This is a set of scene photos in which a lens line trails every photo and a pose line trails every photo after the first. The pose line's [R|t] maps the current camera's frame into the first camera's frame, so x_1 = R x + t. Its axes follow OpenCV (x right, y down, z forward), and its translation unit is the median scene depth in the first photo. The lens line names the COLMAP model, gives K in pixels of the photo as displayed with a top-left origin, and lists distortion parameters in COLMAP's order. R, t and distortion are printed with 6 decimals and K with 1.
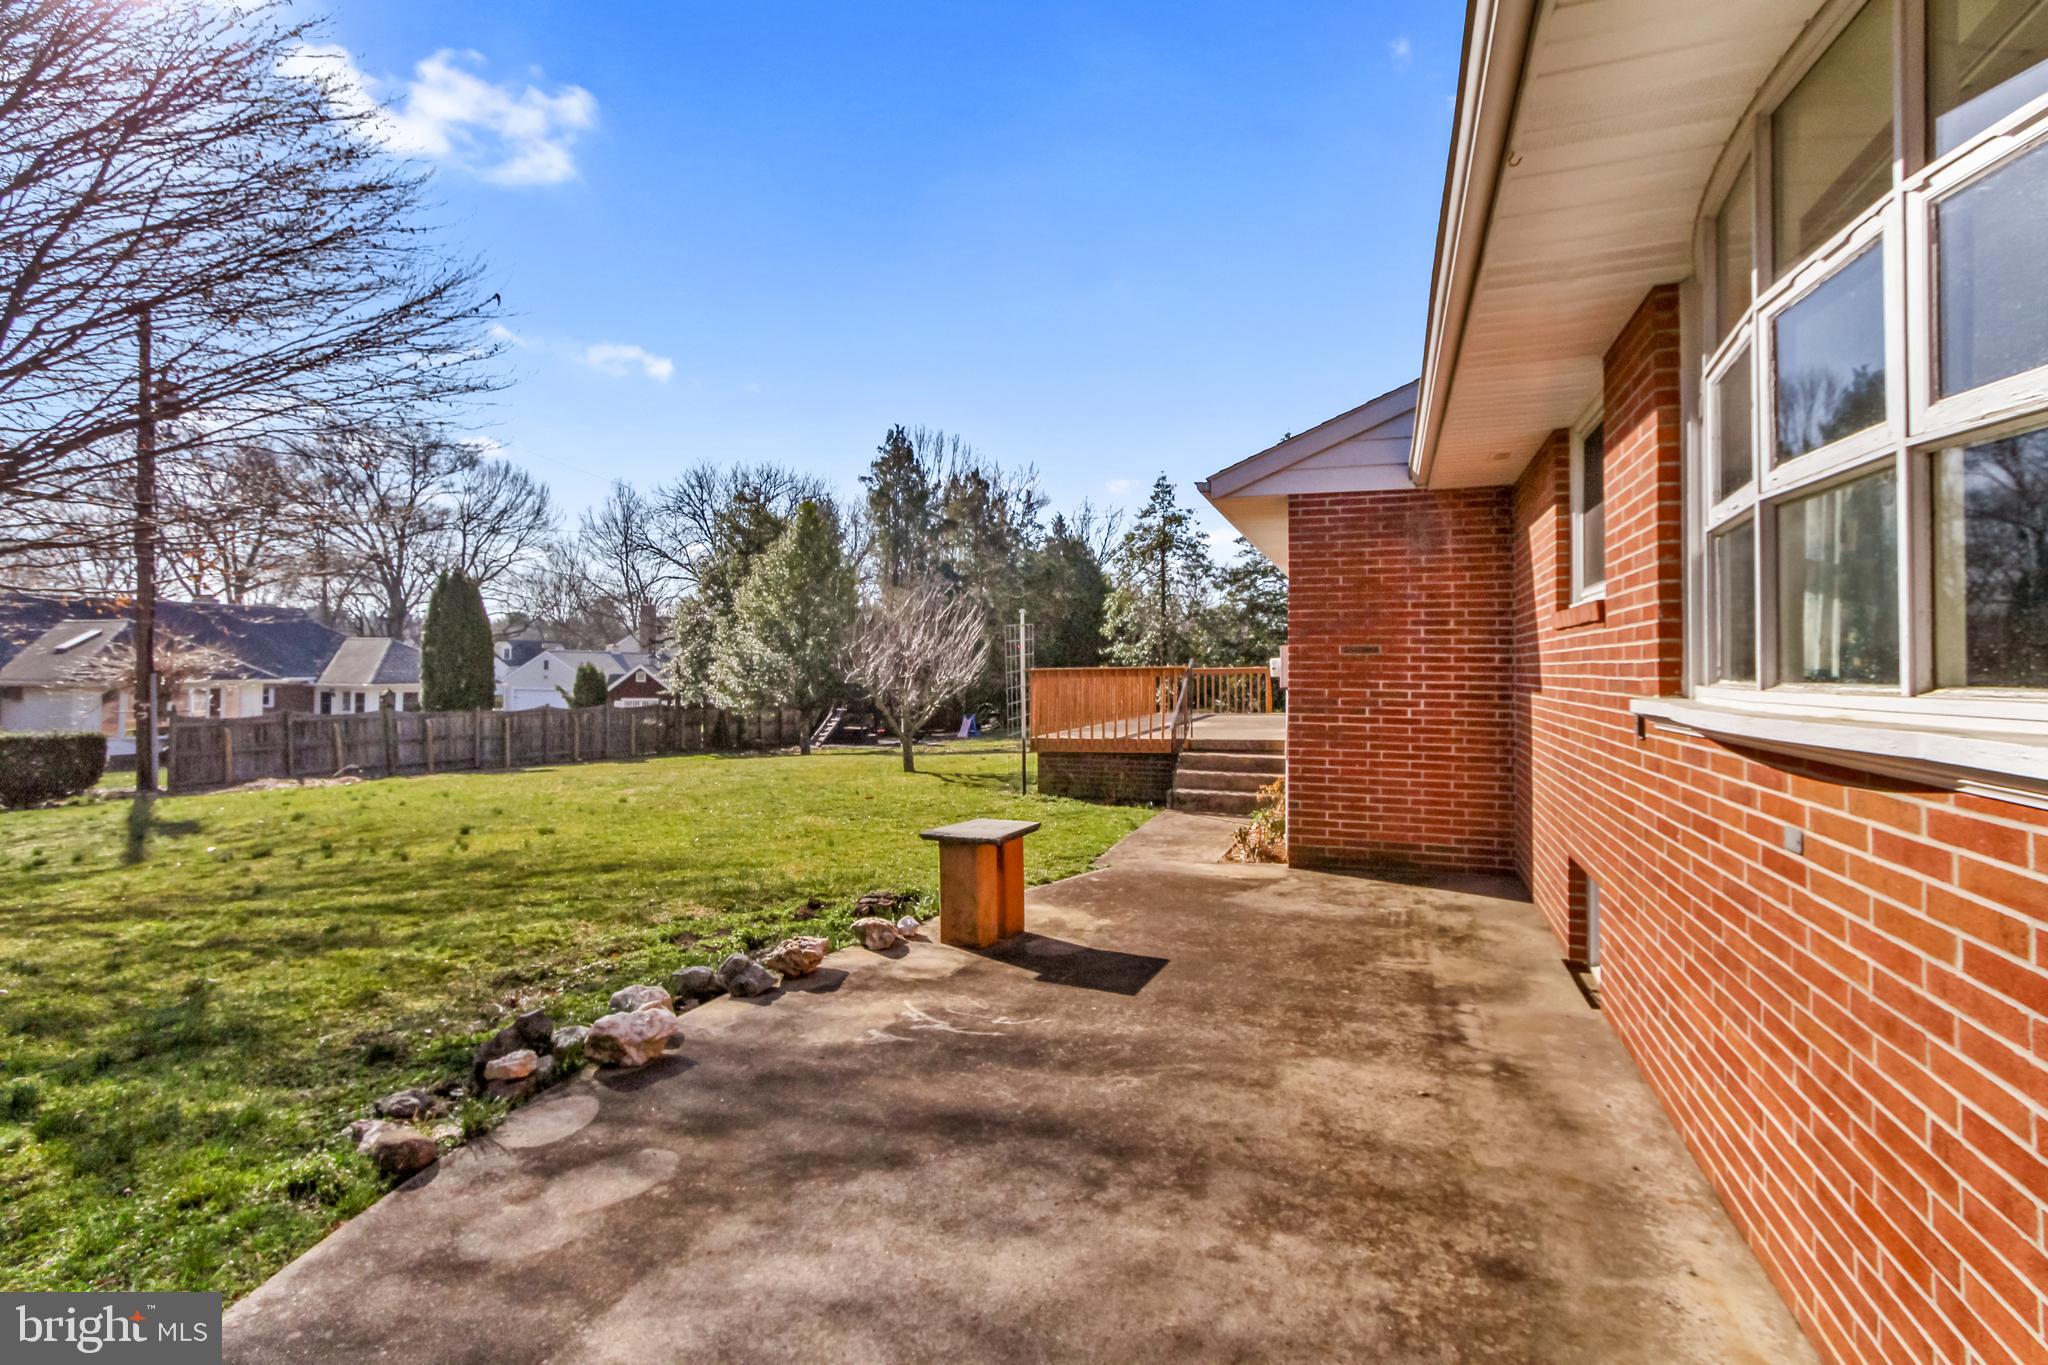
lens RADIAL K [[980.0, 0, 1021.0], [0, 980.0, 663.6], [0, 0, 1]] dist [0.003808, 0.000303]
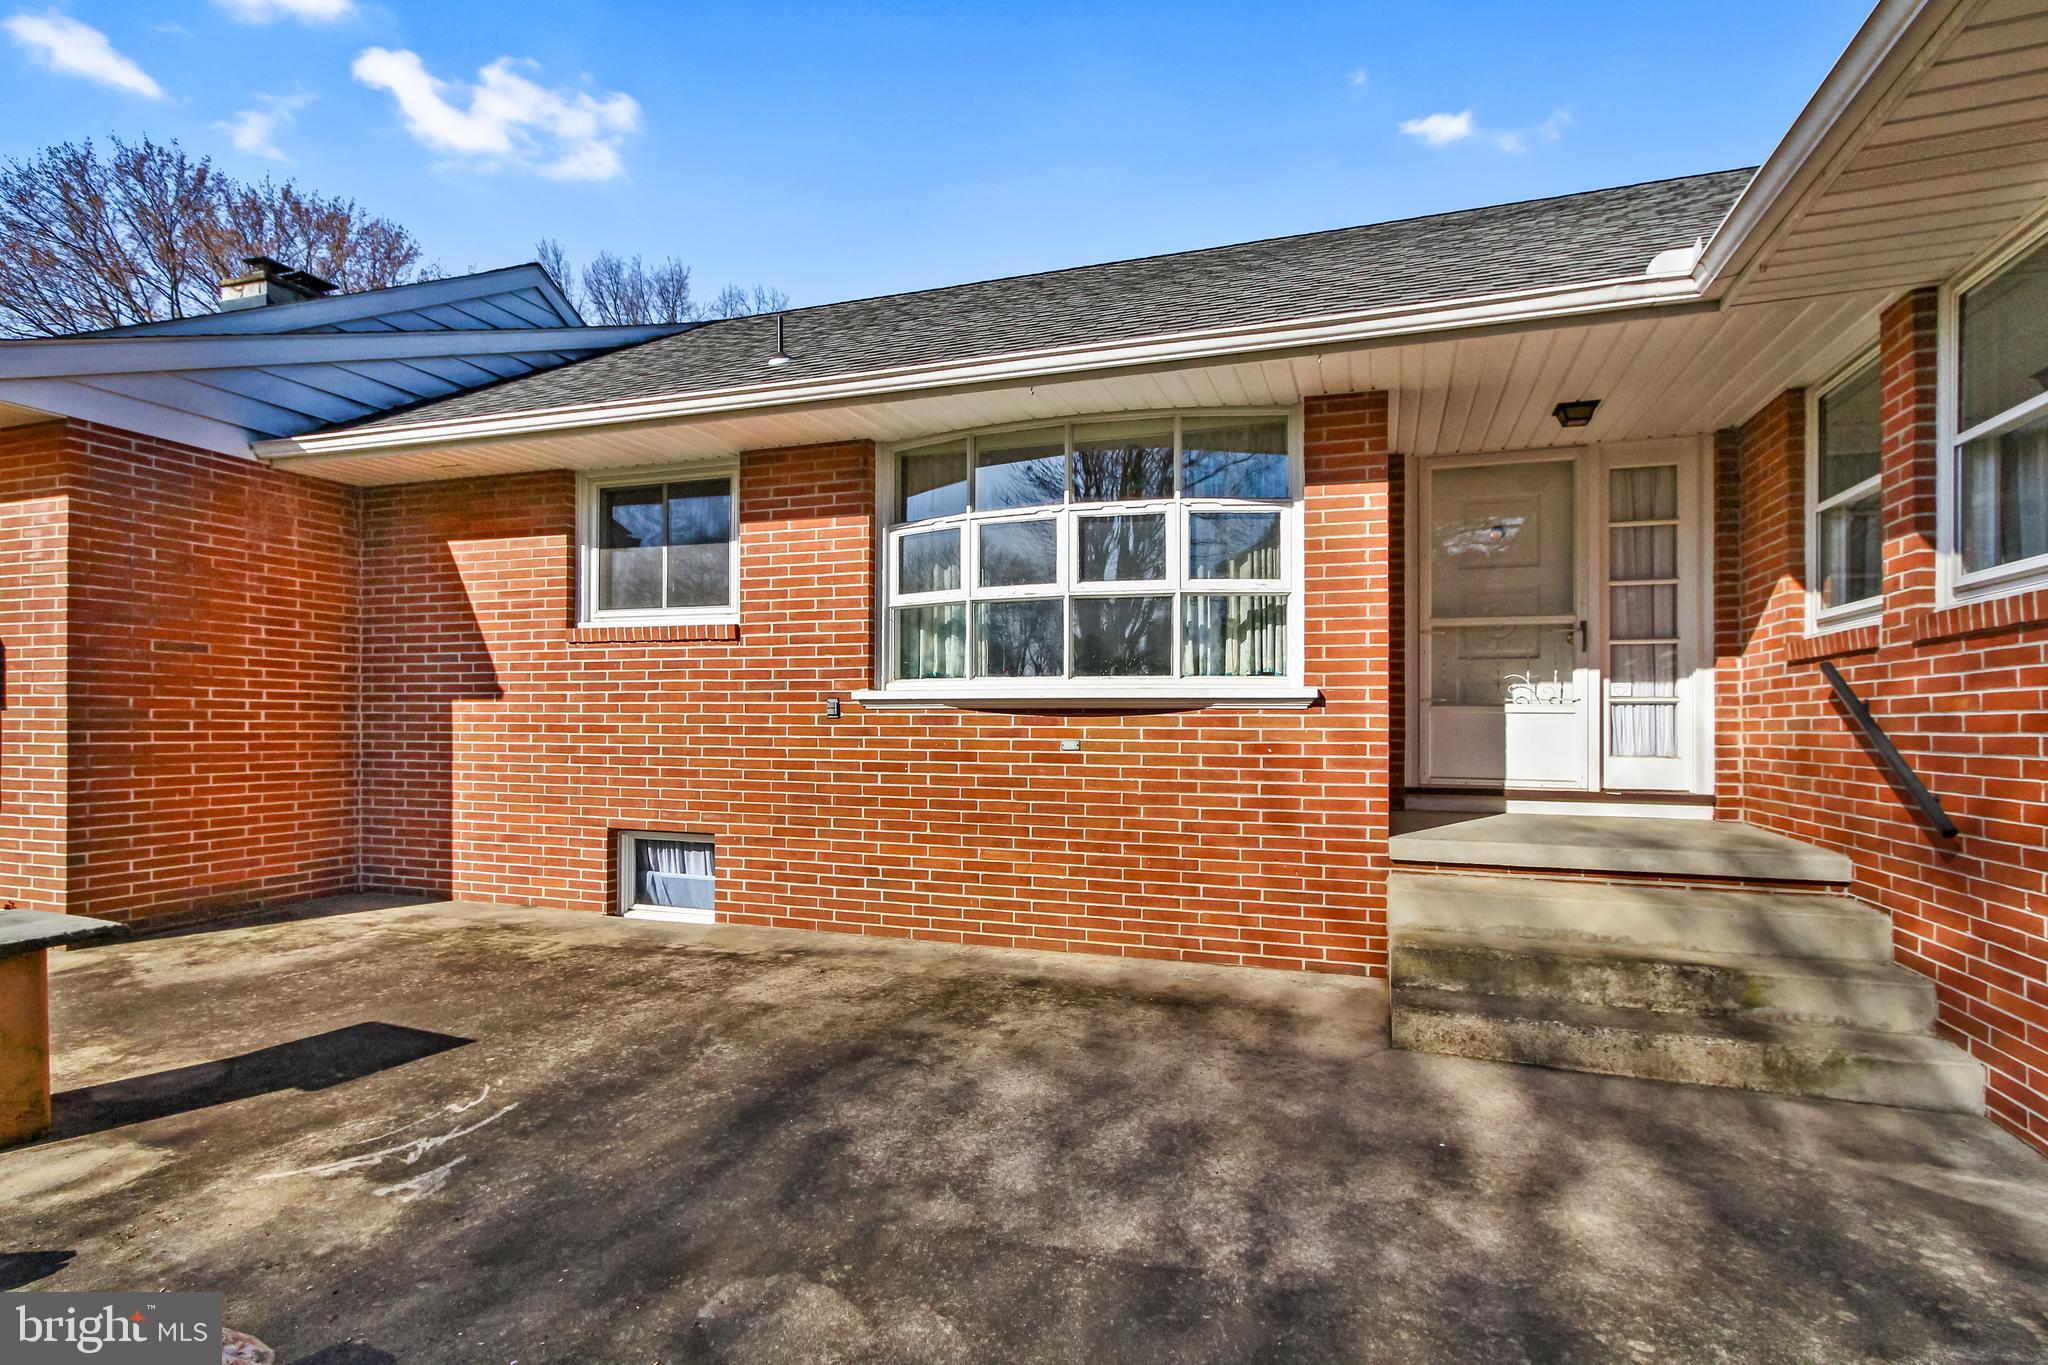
lens RADIAL K [[980.0, 0, 1021.6], [0, 980.0, 730.6], [0, 0, 1]] dist [0.003808, 0.000303]
pose [[-0.009902, -0.012819, 0.999869, -0.707862], [-0.011868, 0.999849, 0.012701, 0.054948], [-0.999881, -0.011741, -0.010053, 0.529739]]
